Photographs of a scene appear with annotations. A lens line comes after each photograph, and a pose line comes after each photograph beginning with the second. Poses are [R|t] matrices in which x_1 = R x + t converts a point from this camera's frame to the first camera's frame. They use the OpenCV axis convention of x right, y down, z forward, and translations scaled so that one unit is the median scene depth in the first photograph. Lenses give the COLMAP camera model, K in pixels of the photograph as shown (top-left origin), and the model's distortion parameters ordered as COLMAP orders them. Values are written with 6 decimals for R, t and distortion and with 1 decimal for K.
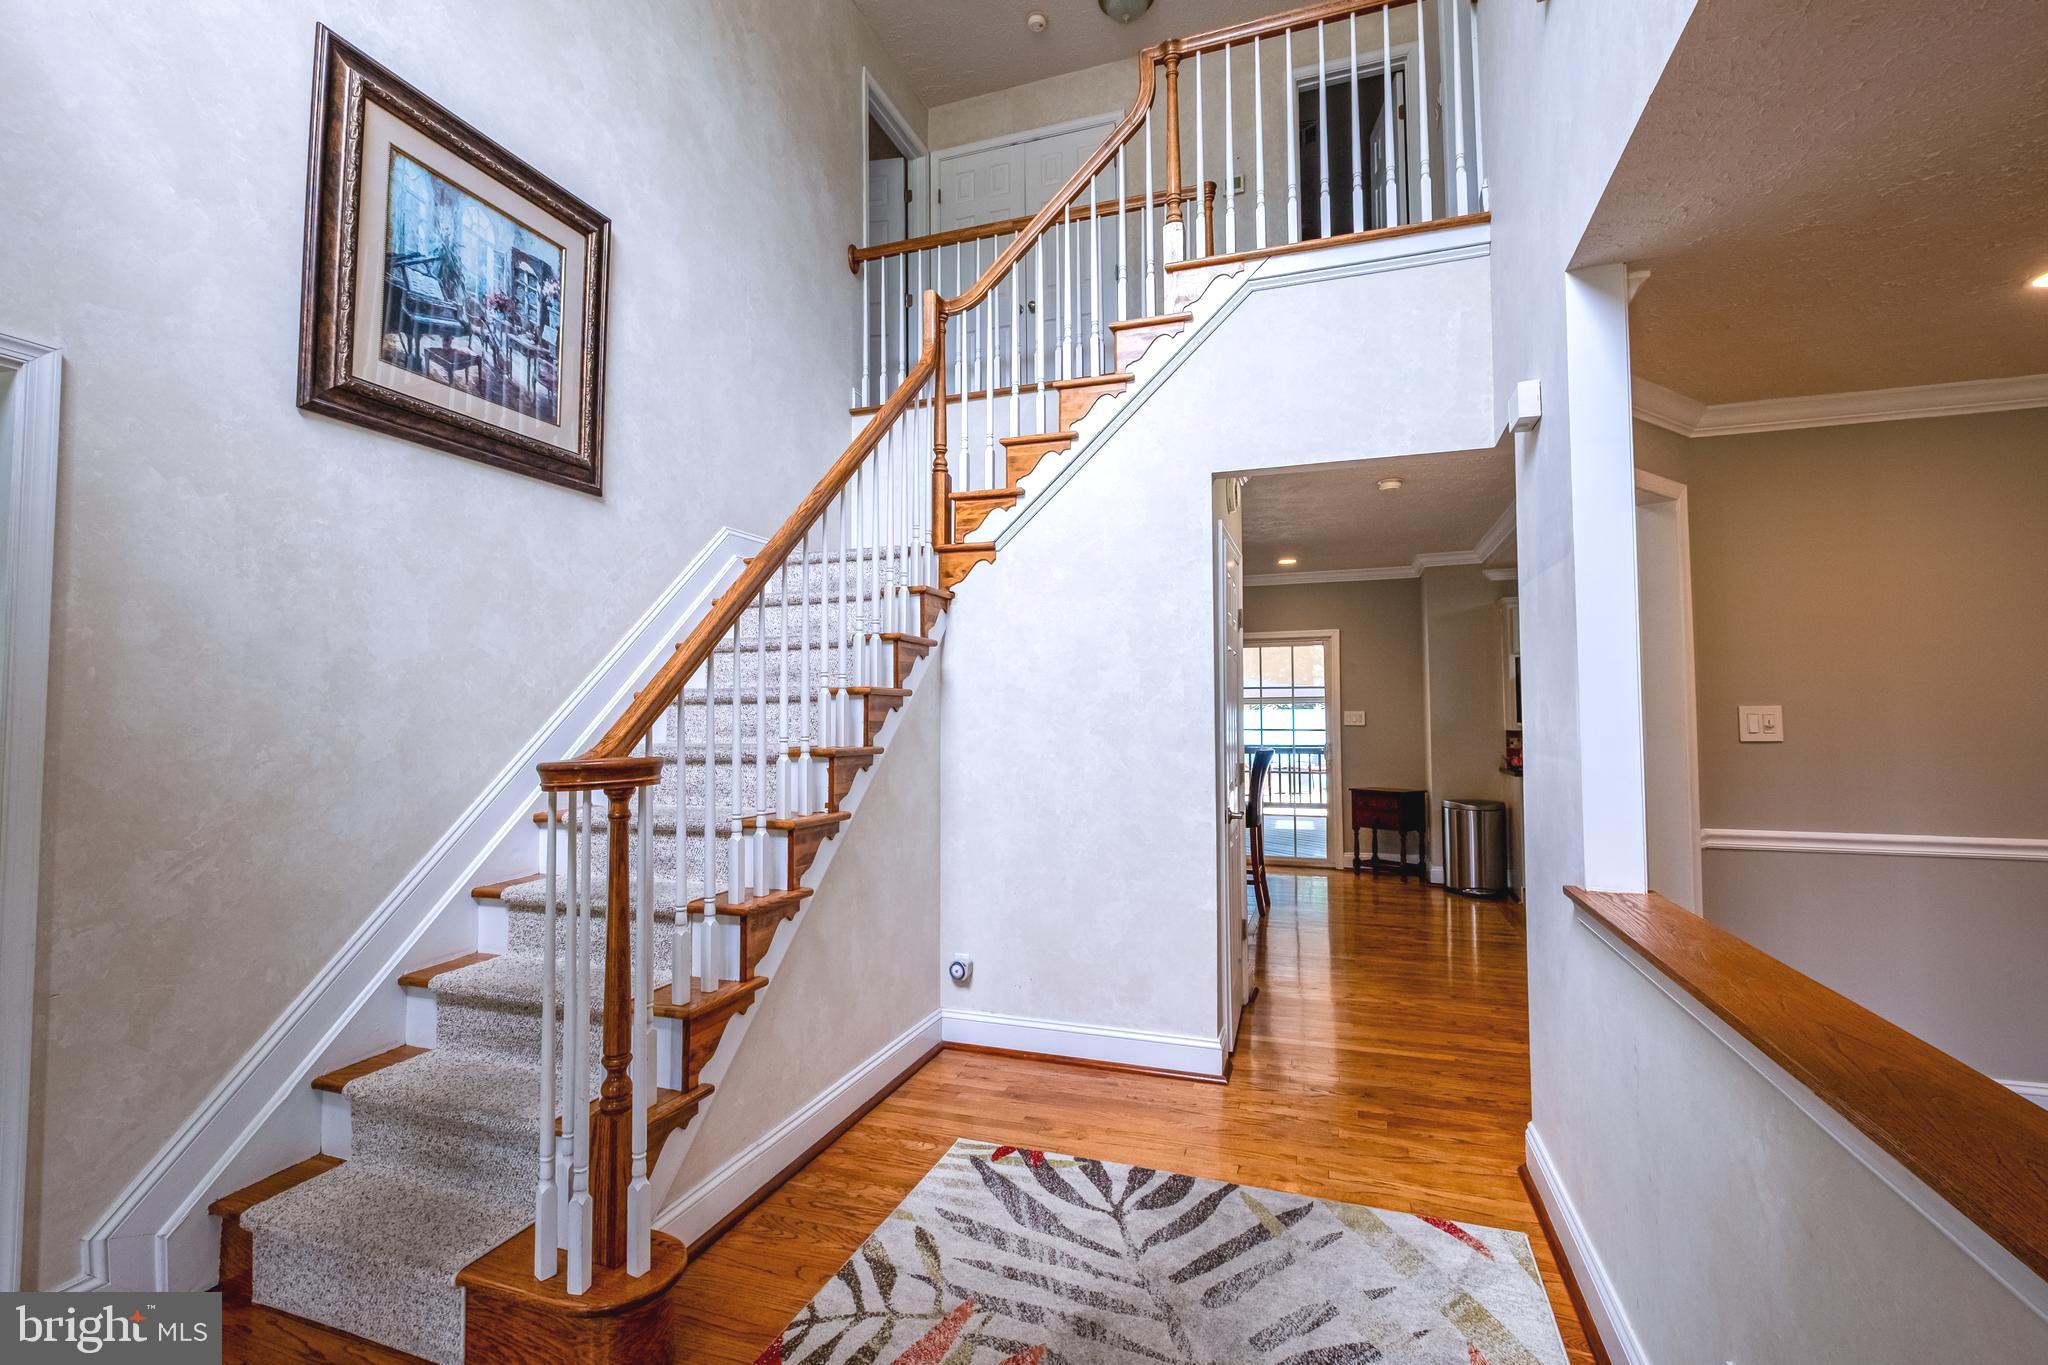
lens RADIAL K [[896.1, 0, 1022.4], [0, 896.1, 670.9], [0, 0, 1]] dist [0.000162, 0.000038]
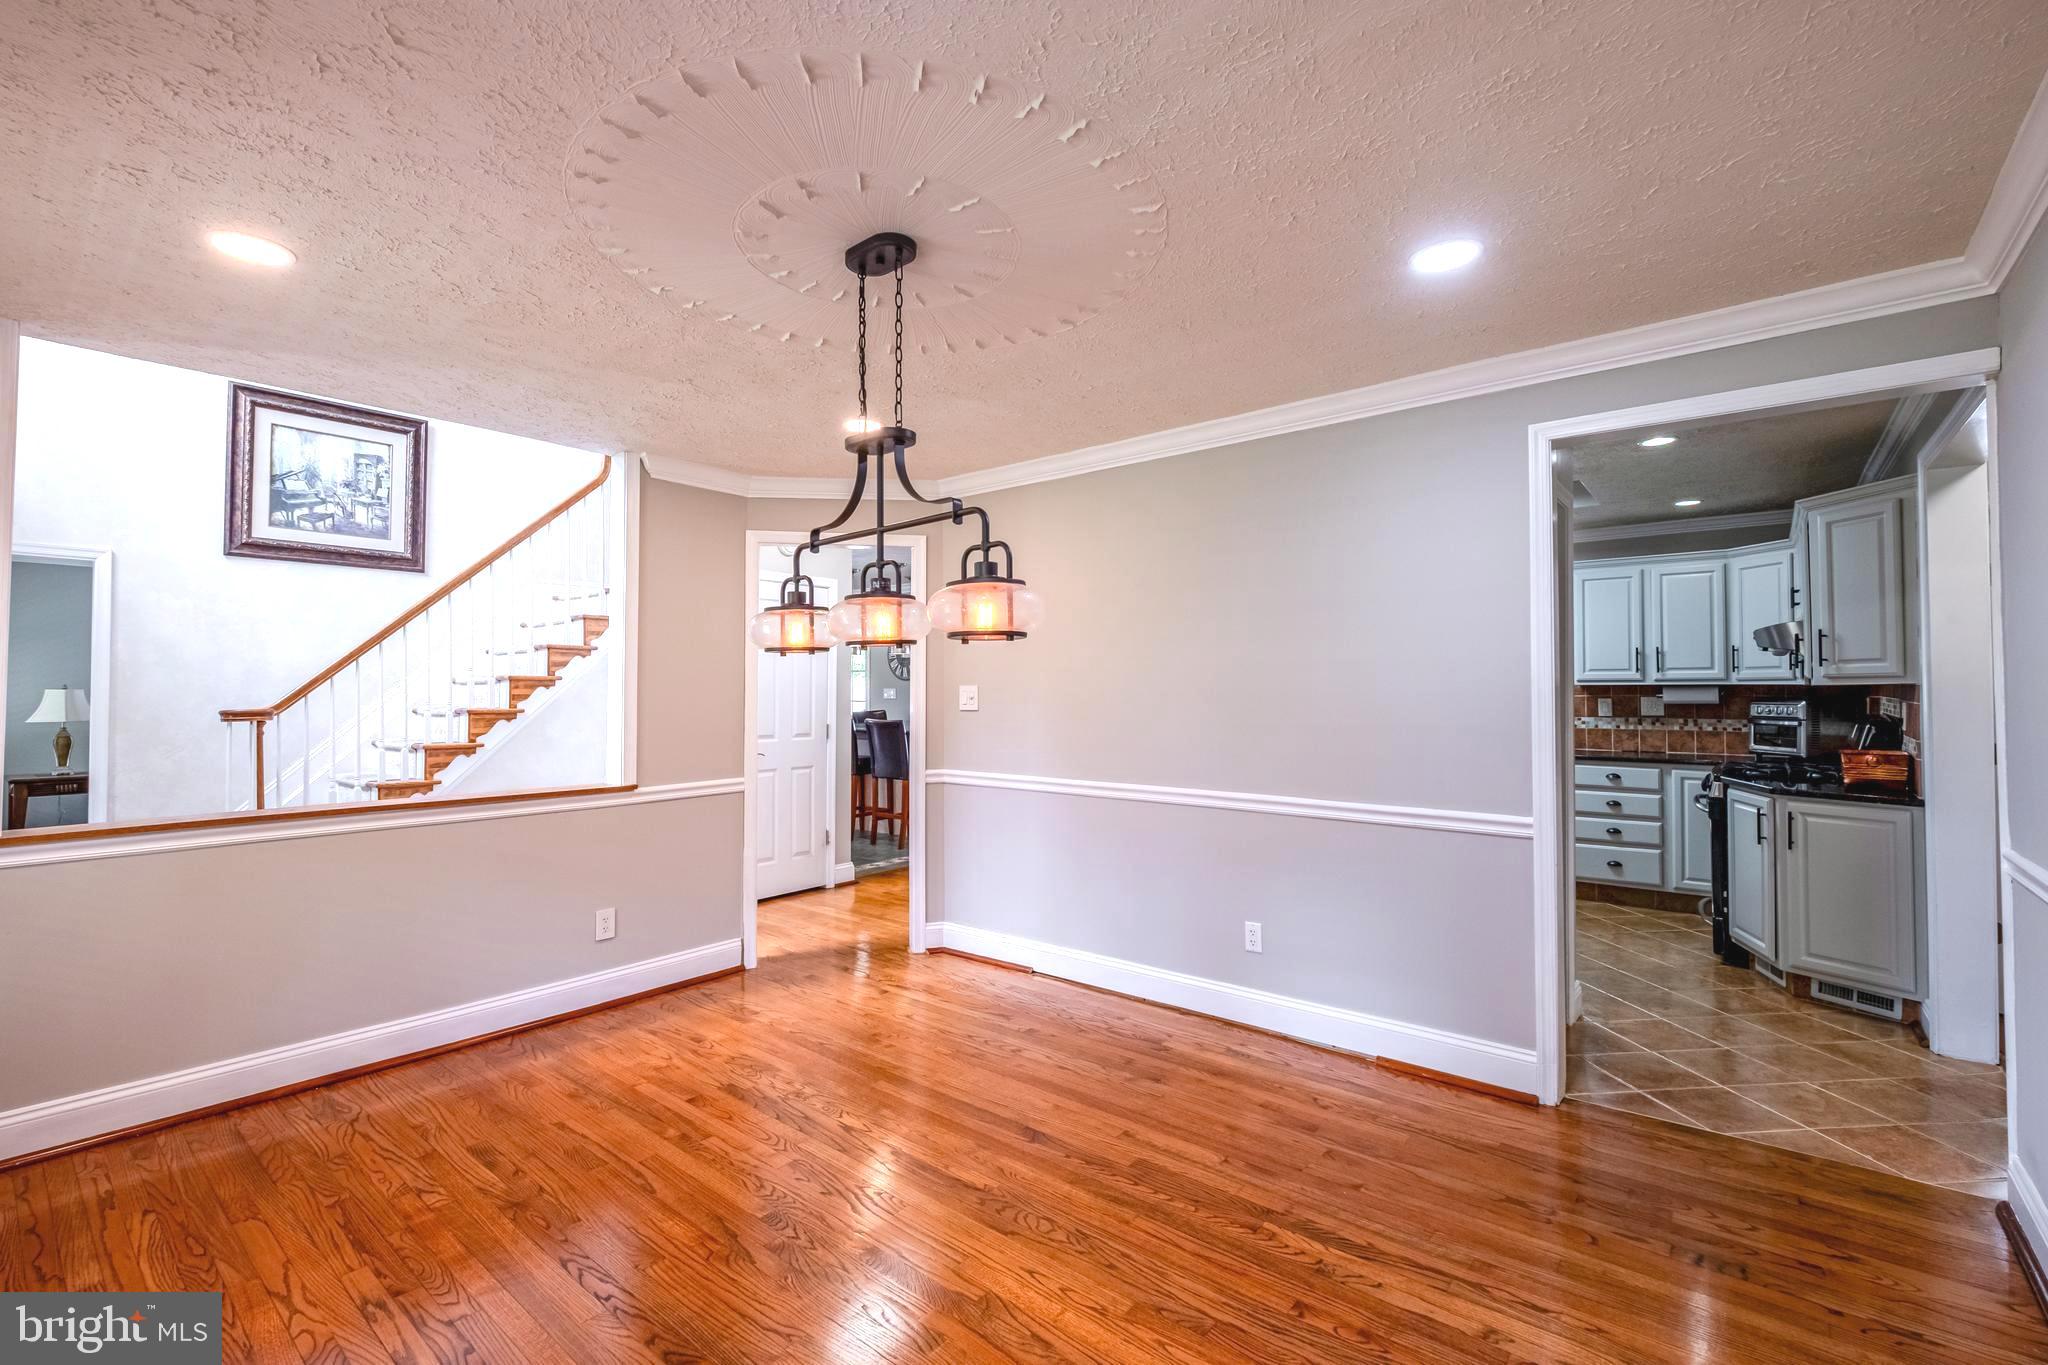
lens RADIAL K [[896.1, 0, 1037.6], [0, 896.1, 681.1], [0, 0, 1]] dist [0.000162, 0.000038]
pose [[0.936539, -0.003618, -0.350544, 1.609772], [0.014750, 0.999468, 0.029090, -0.009015], [0.350253, -0.032415, 0.936094, -0.348820]]
